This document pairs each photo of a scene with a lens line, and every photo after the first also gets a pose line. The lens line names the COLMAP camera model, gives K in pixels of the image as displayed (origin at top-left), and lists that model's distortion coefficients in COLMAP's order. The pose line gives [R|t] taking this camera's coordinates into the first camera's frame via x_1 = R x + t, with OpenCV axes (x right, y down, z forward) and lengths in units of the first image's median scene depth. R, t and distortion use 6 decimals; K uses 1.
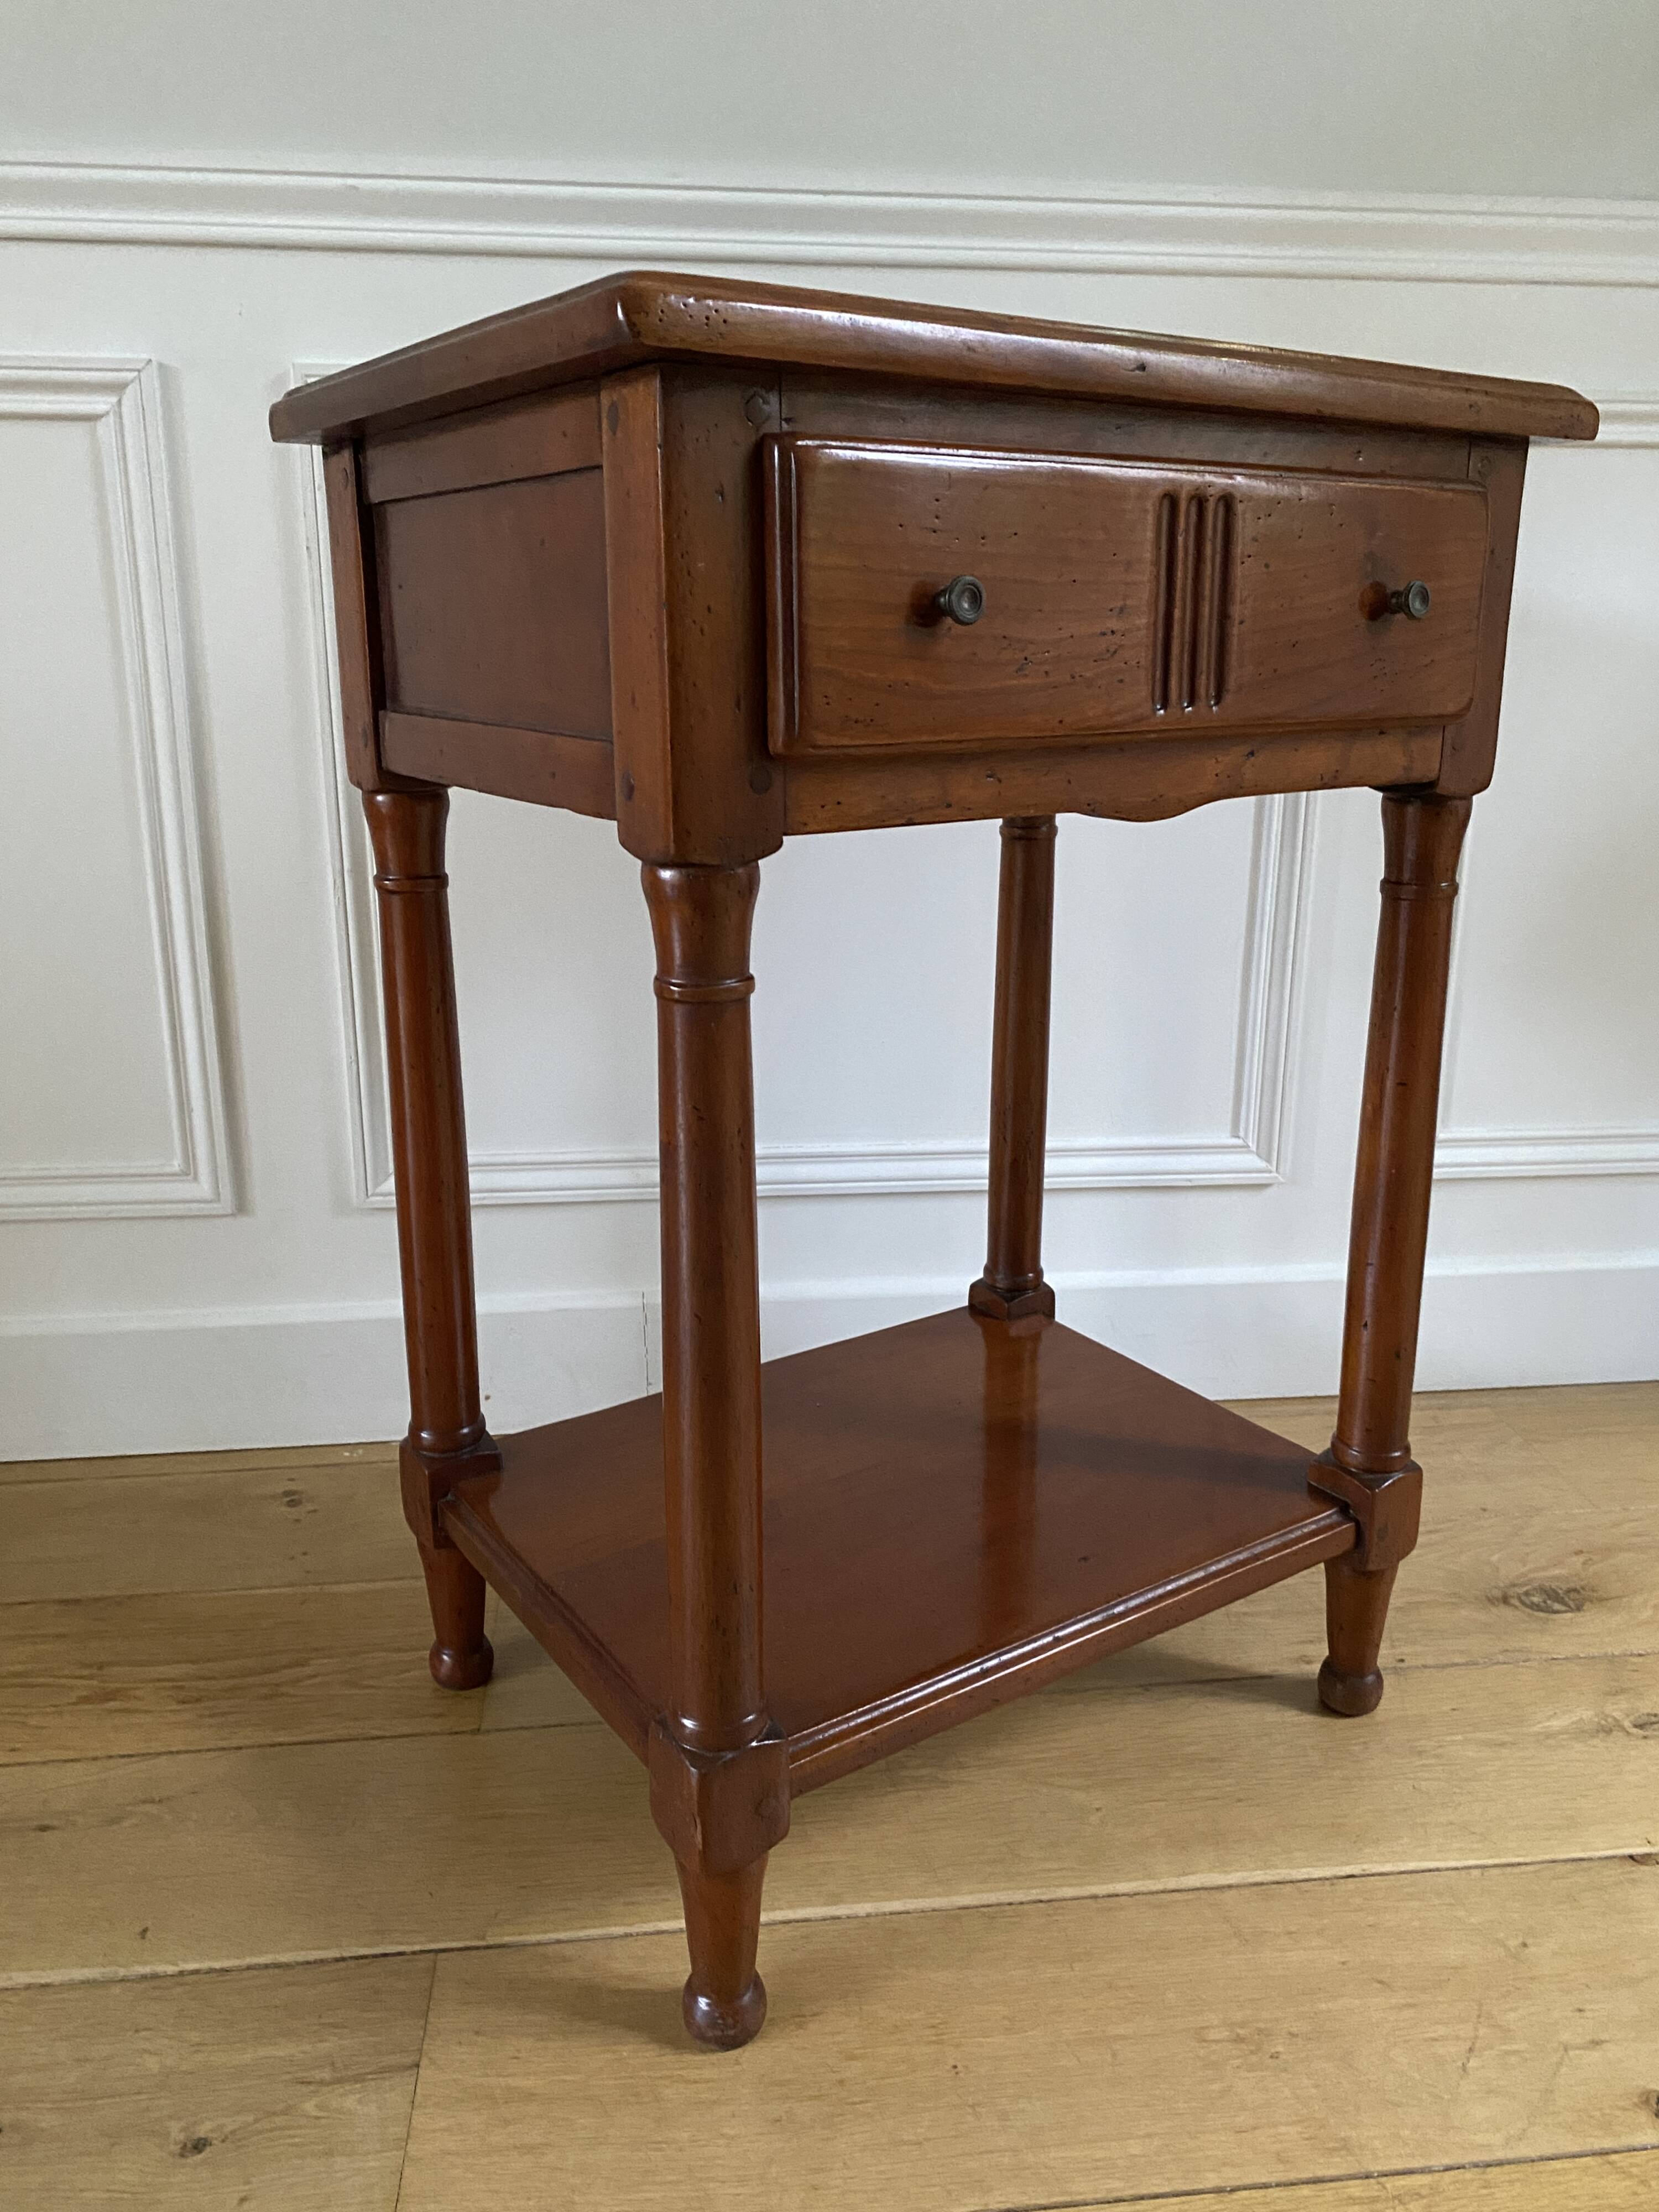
lens RADIAL K [[1686.8, 0, 846.3], [0, 1686.8, 1084.4], [0, 0, 1]] dist [0.018261, -0.017967]
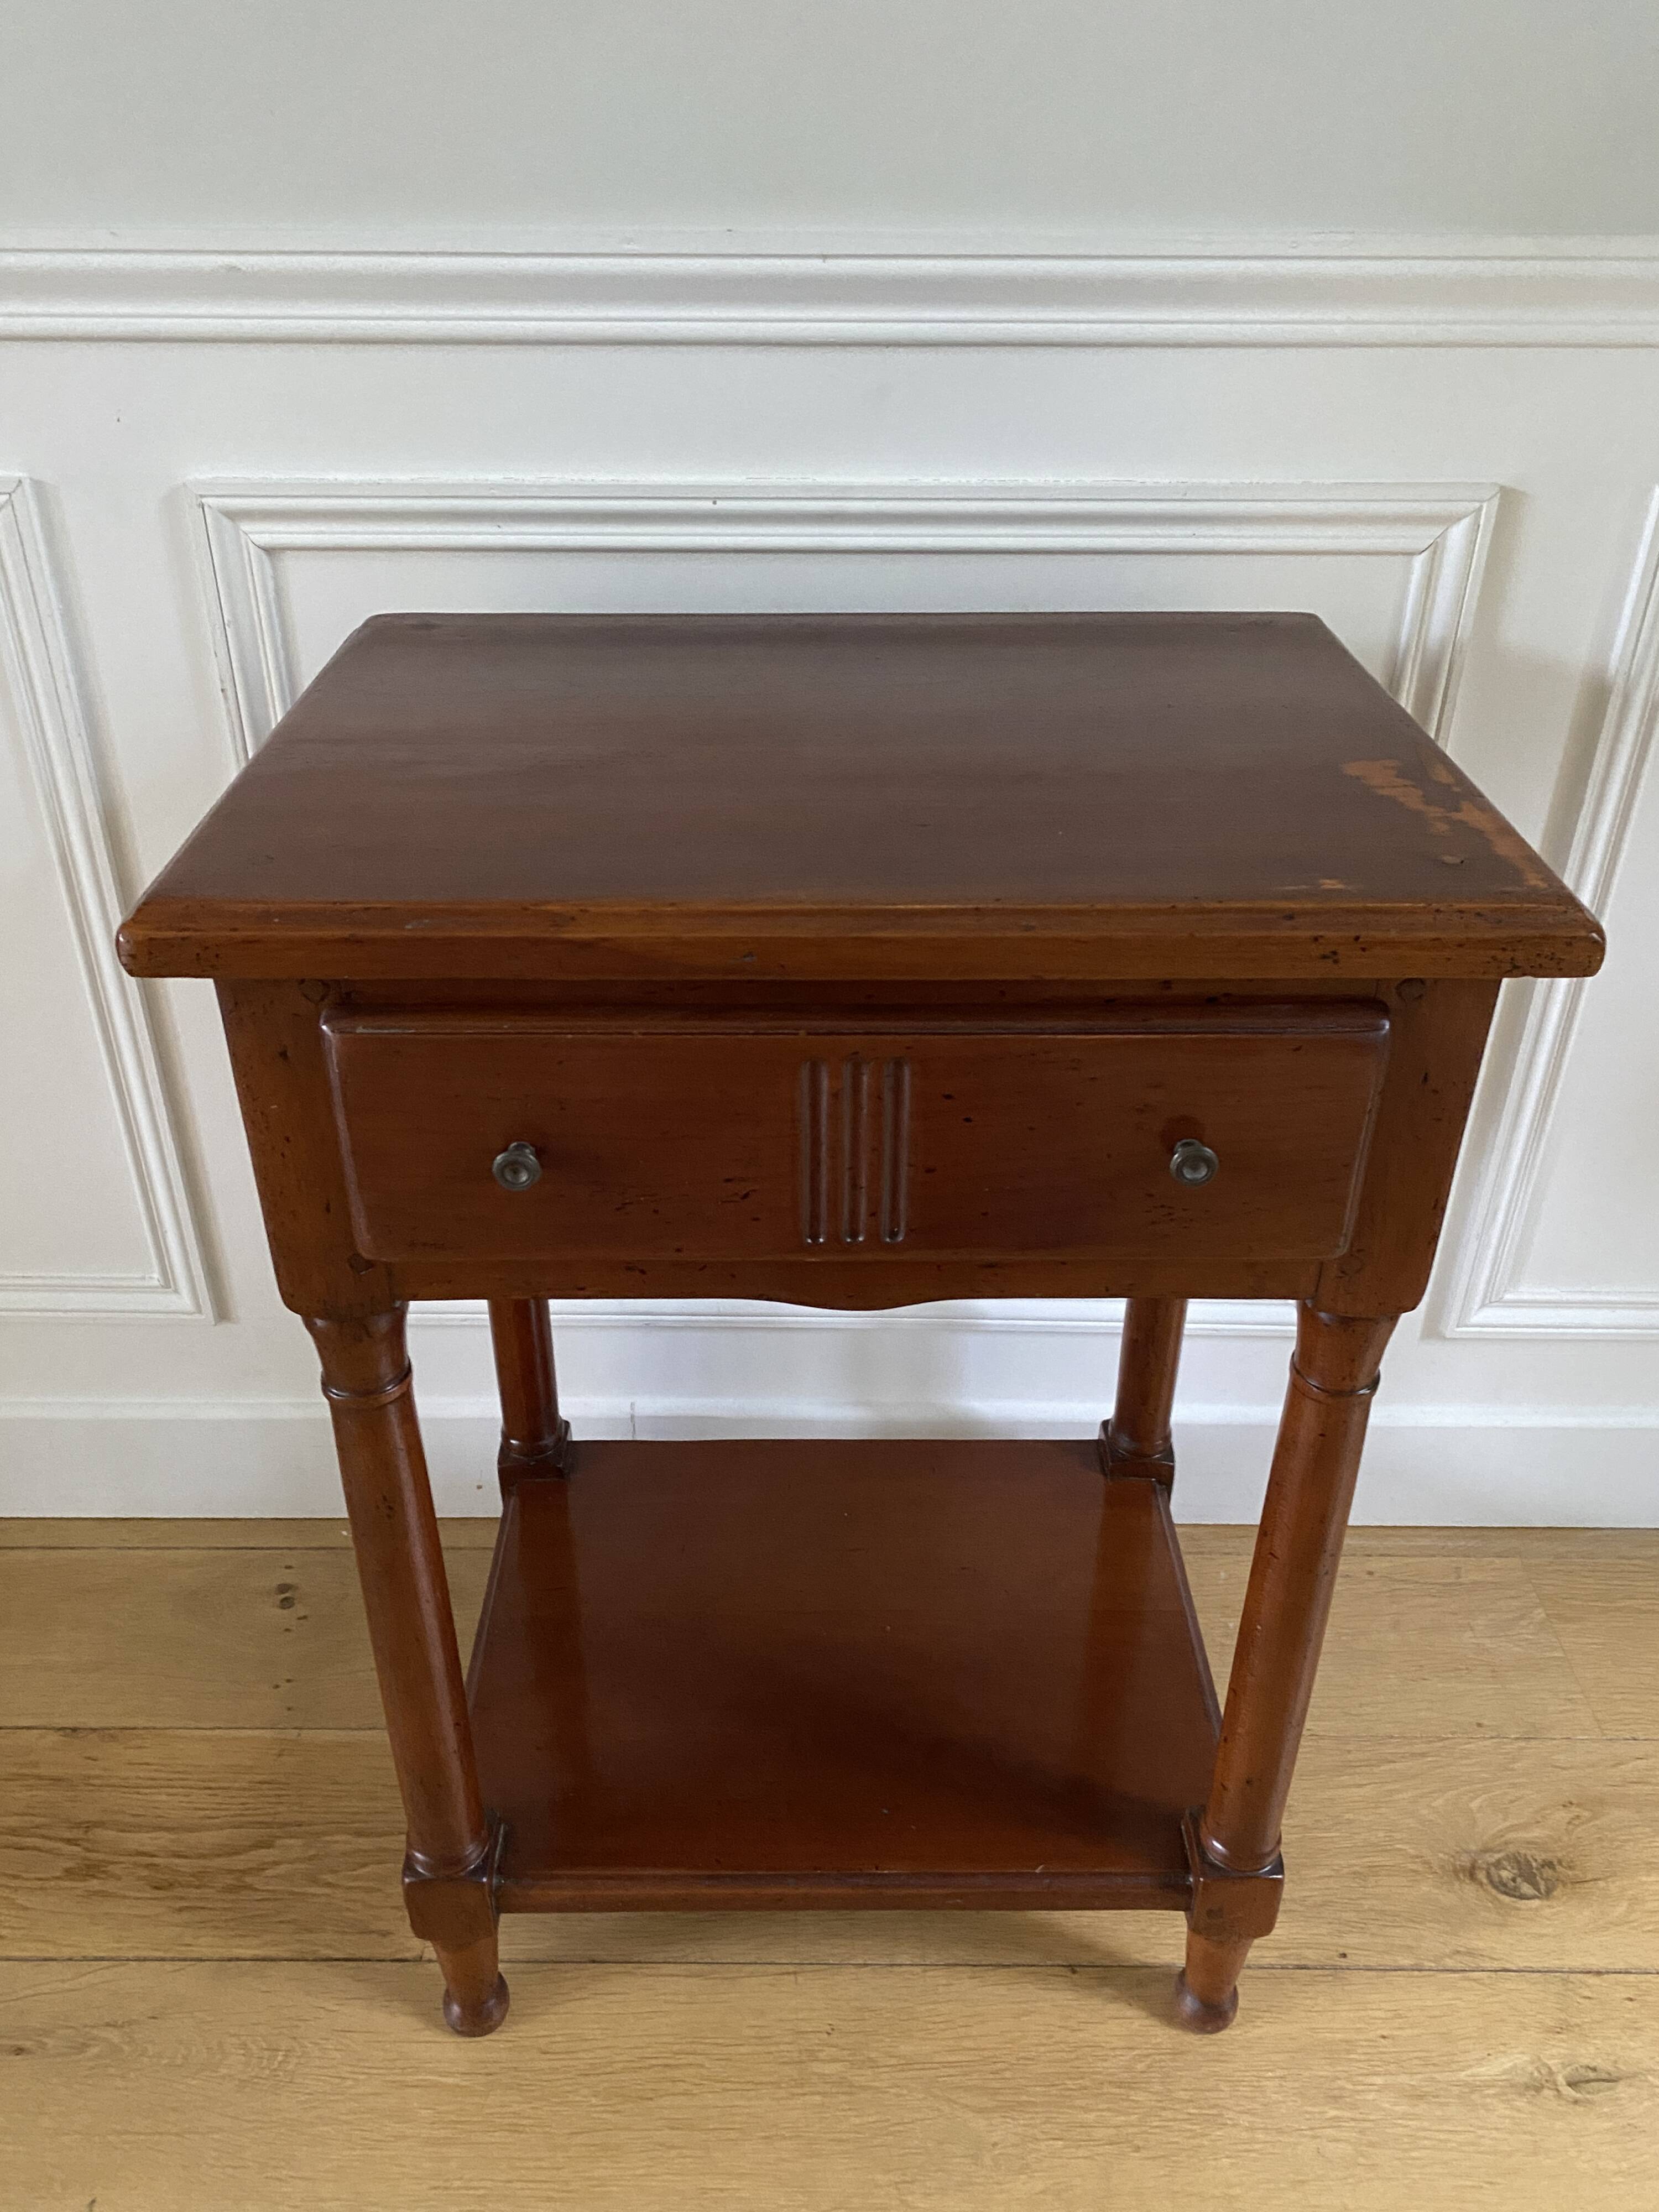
lens RADIAL K [[1686.8, 0, 813.5], [0, 1686.8, 1116.4], [0, 0, 1]] dist [0.018261, -0.017967]
pose [[0.992684, 0.061453, -0.103933, 0.097534], [-0.030031, 0.959401, 0.280443, -0.405019], [0.116948, -0.275270, 0.954227, 0.164314]]
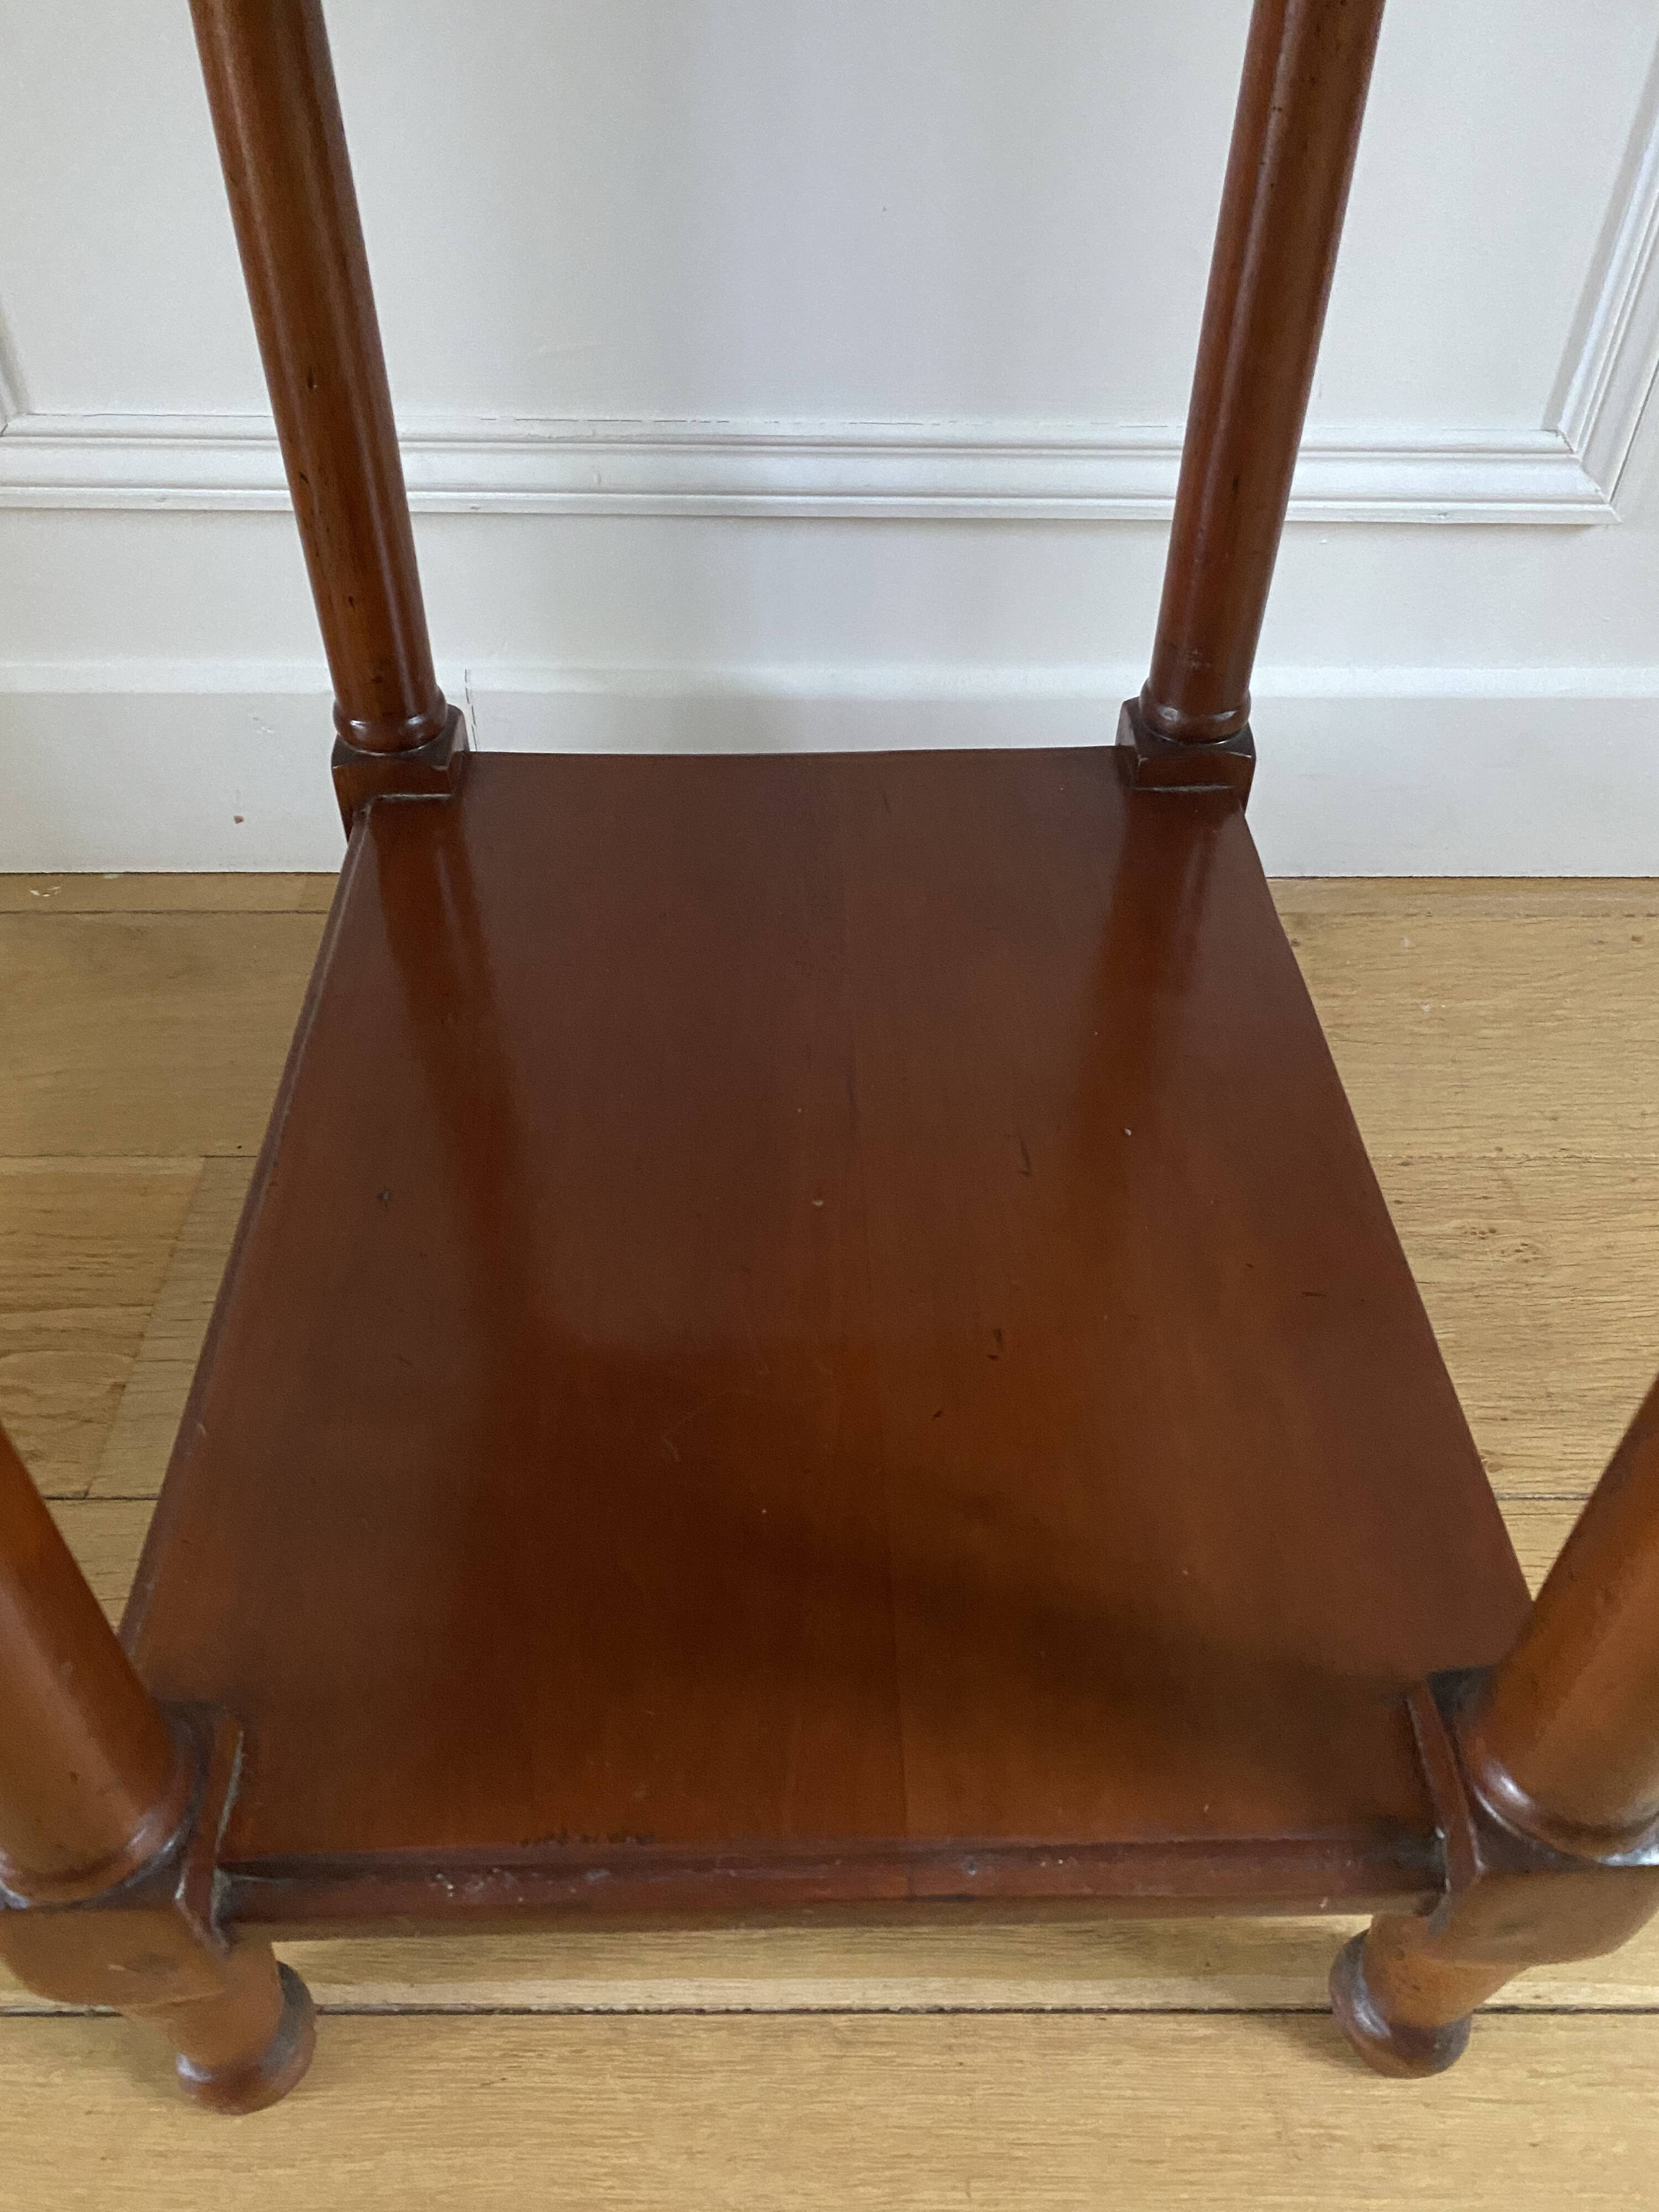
lens RADIAL K [[1686.8, 0, 814.3], [0, 1686.8, 1104.5], [0, 0, 1]] dist [0.018261, -0.017967]
pose [[0.993869, 0.076808, -0.079532, 0.079493], [-0.029286, 0.876499, 0.480512, -0.042442], [0.106617, -0.475237, 0.873375, 0.539547]]
